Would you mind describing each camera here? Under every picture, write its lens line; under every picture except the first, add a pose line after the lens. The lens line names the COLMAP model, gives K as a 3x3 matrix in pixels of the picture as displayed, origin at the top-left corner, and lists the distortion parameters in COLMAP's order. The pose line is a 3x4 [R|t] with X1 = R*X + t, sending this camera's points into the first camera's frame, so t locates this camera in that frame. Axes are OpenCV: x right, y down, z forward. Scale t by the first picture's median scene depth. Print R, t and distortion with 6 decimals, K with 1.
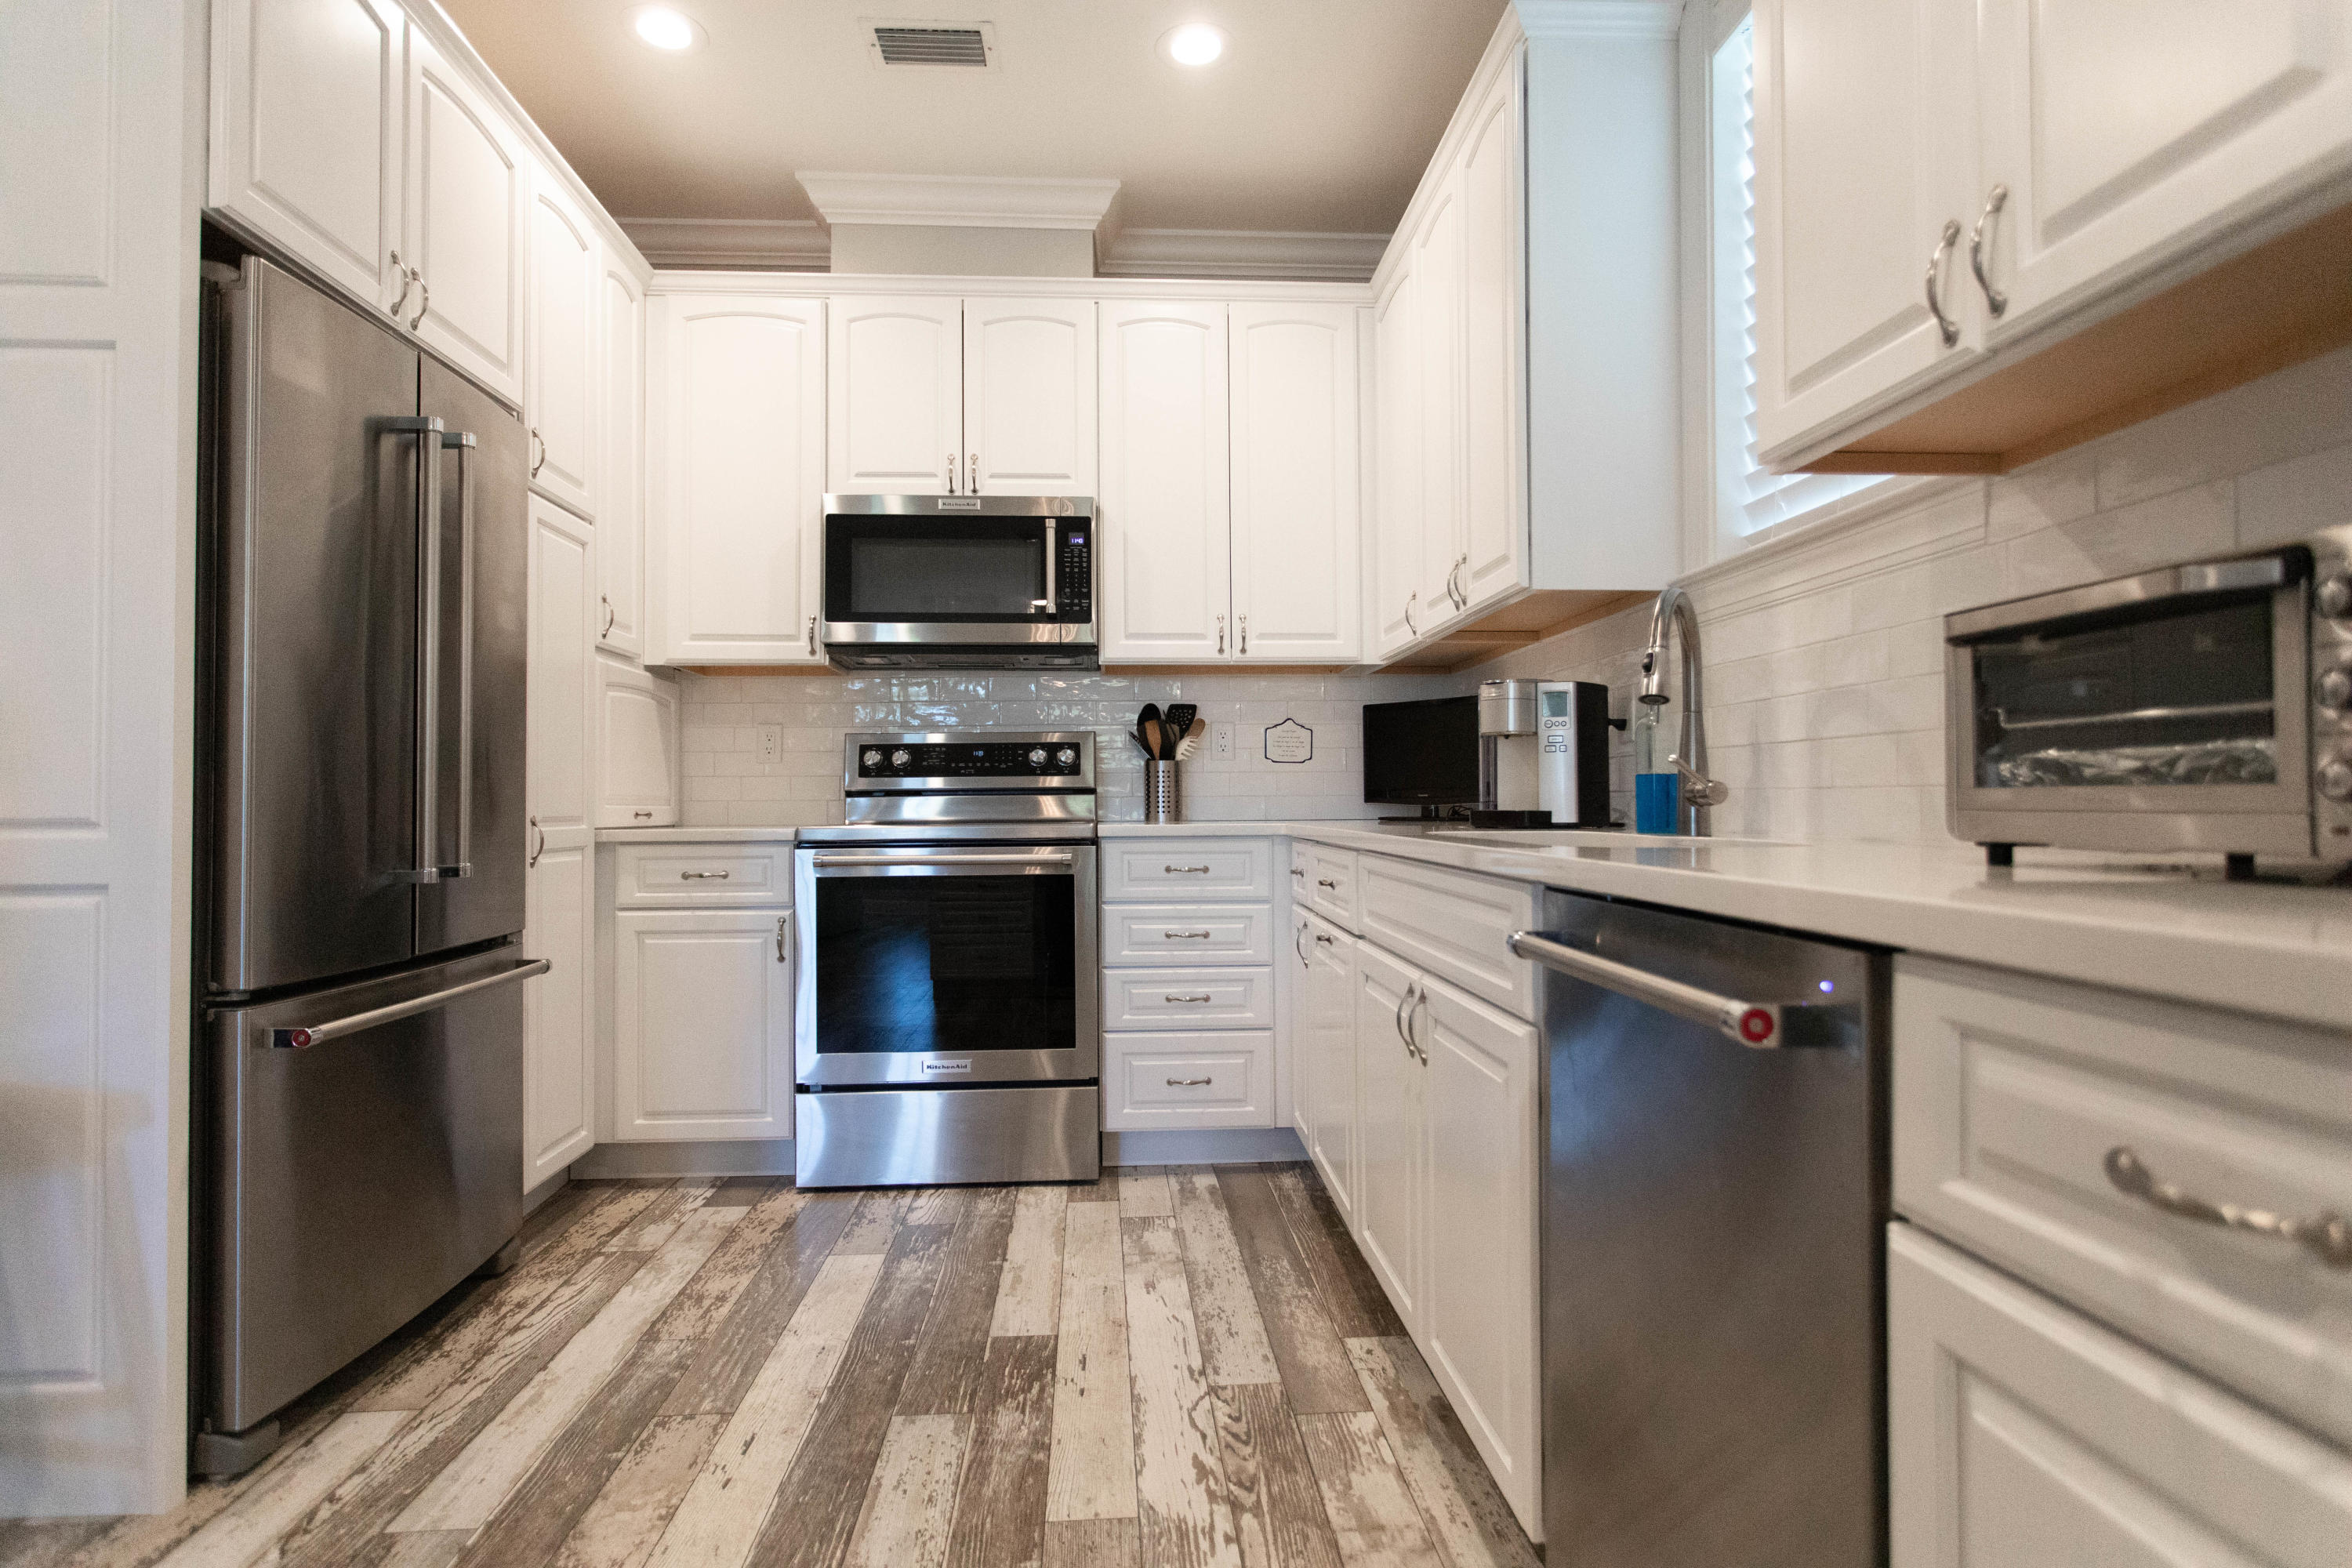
lens RADIAL K [[1180.8, 0, 1176.0], [0, 1180.8, 784.0], [0, 0, 1]] dist [-0.001062, 0.000952]
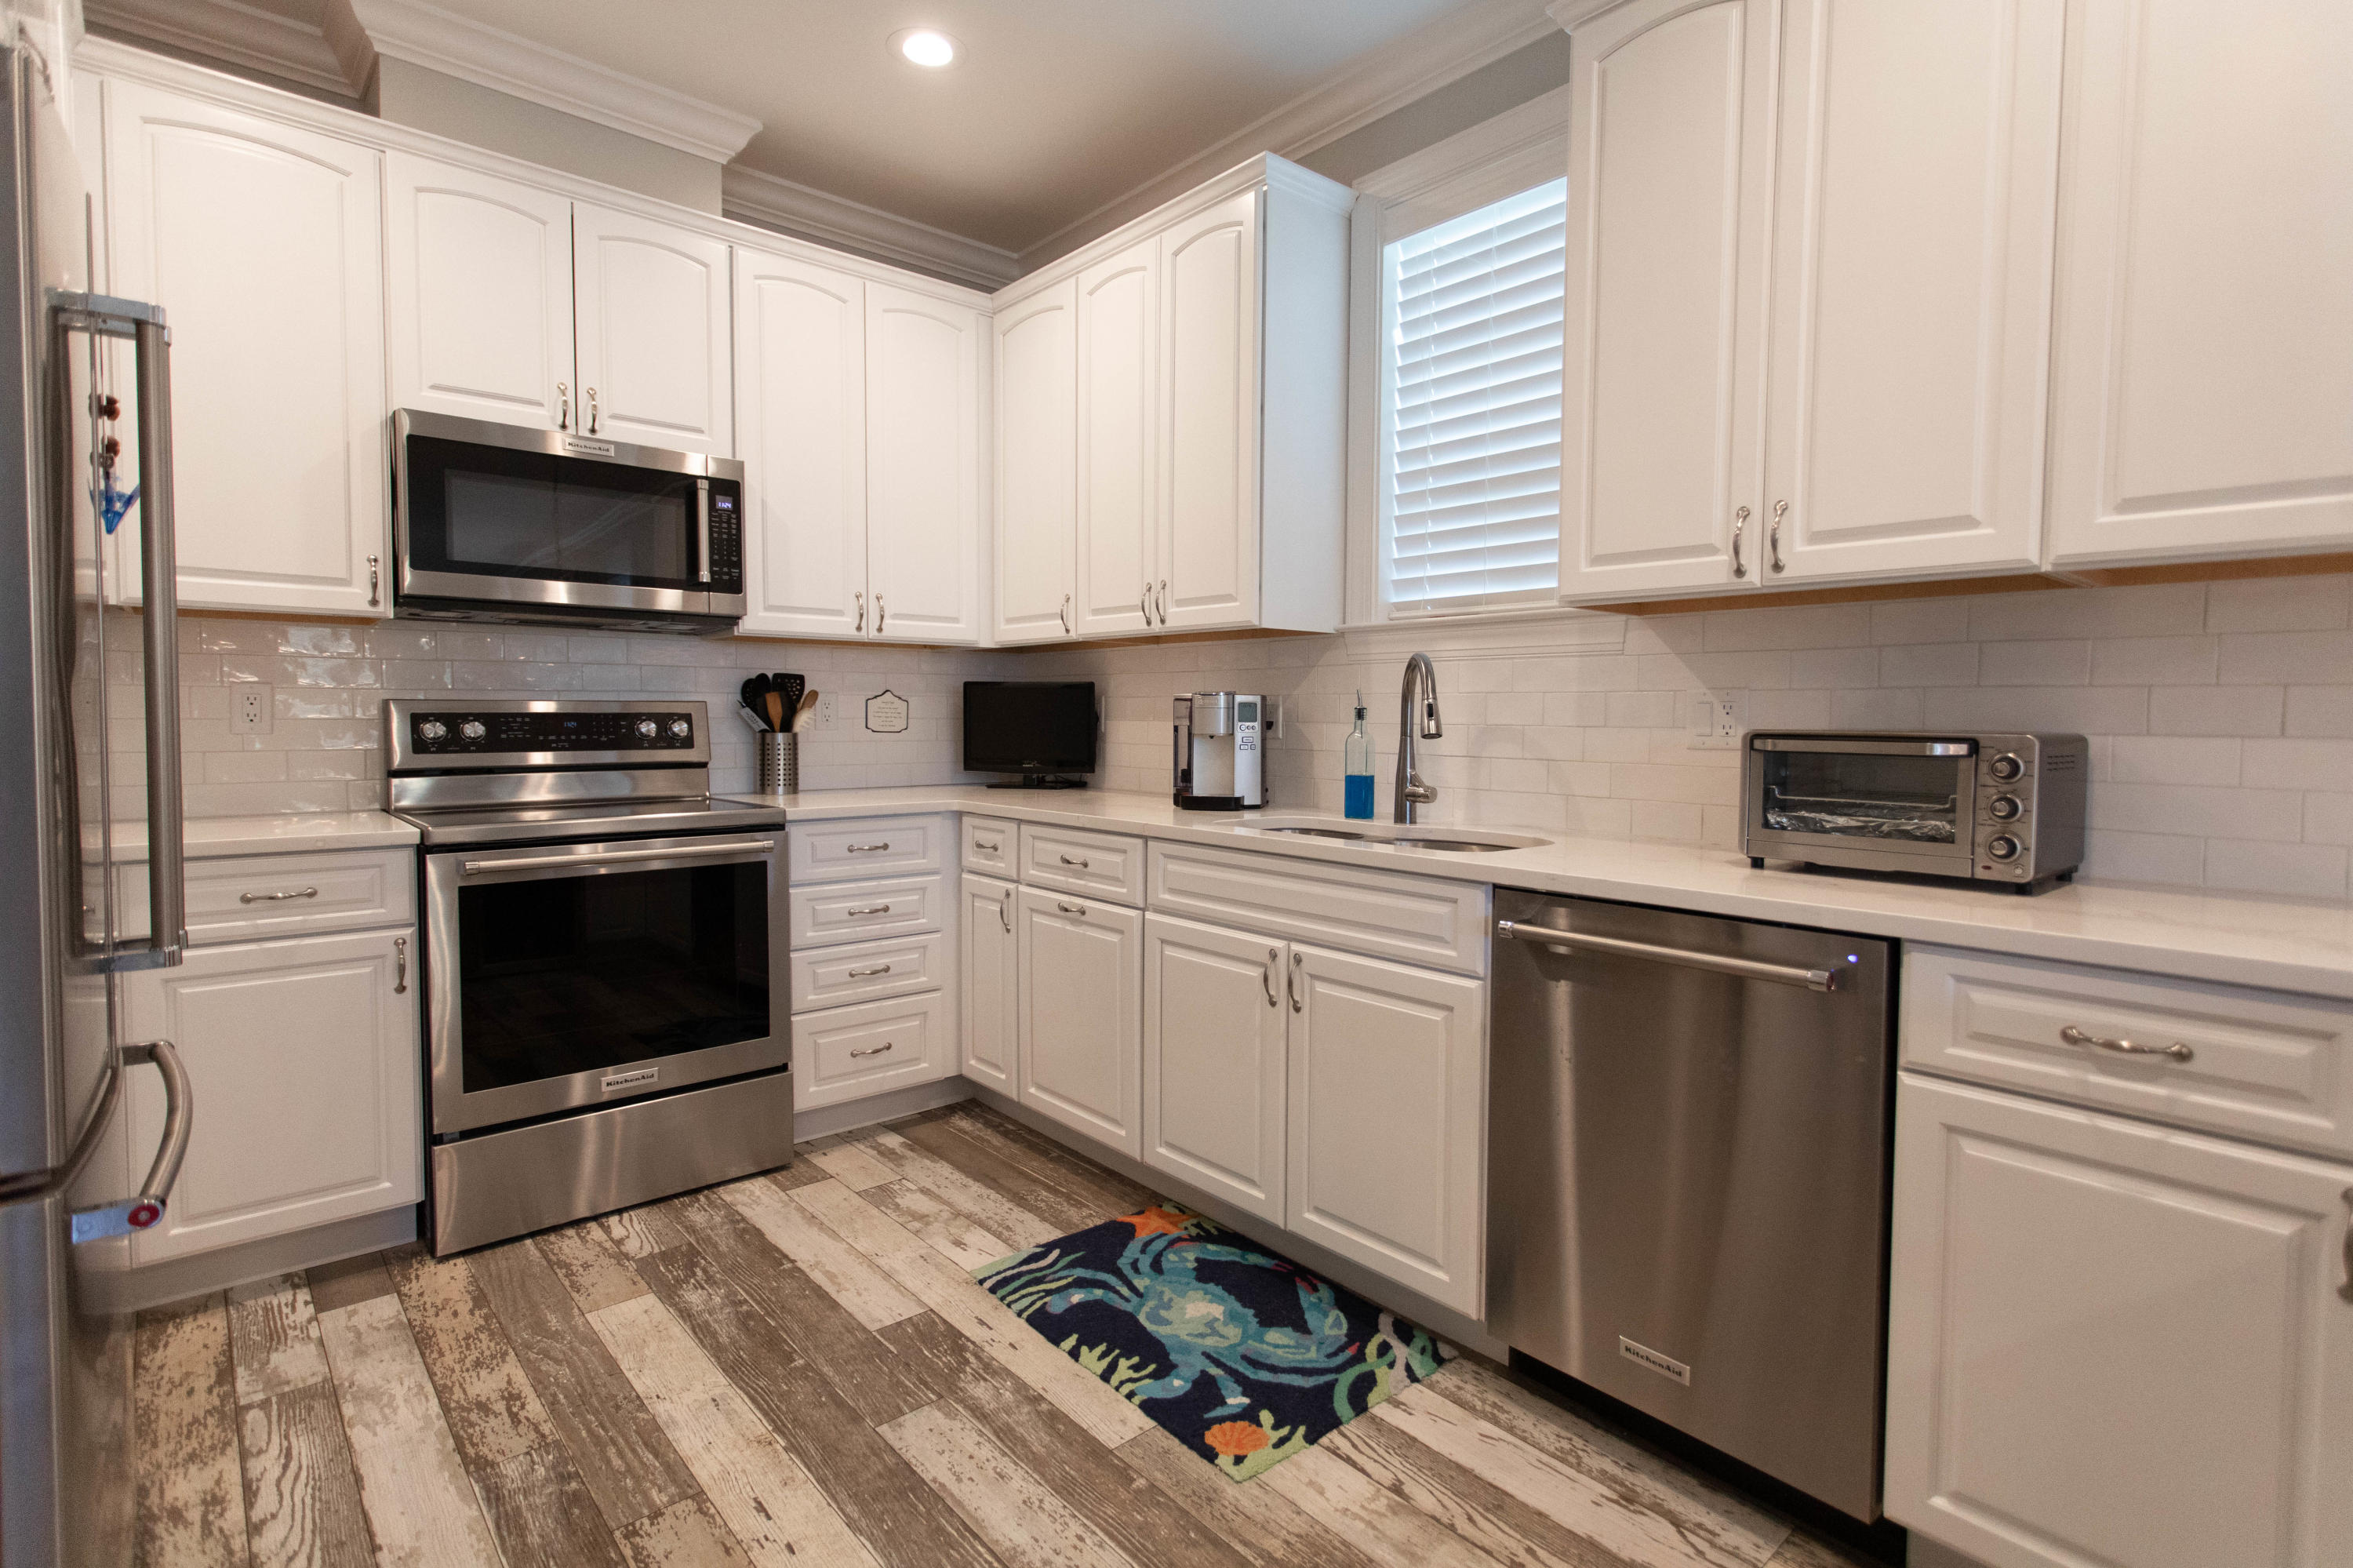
lens RADIAL K [[1125.2, 0, 1192.7], [0, 1125.2, 762.6], [0, 0, 1]] dist [0.002710, -0.000525]
pose [[0.787501, -0.015620, 0.616115, -0.387059], [-0.020263, 0.998482, 0.051213, -0.060364], [-0.615980, -0.052814, 0.785990, 0.058836]]
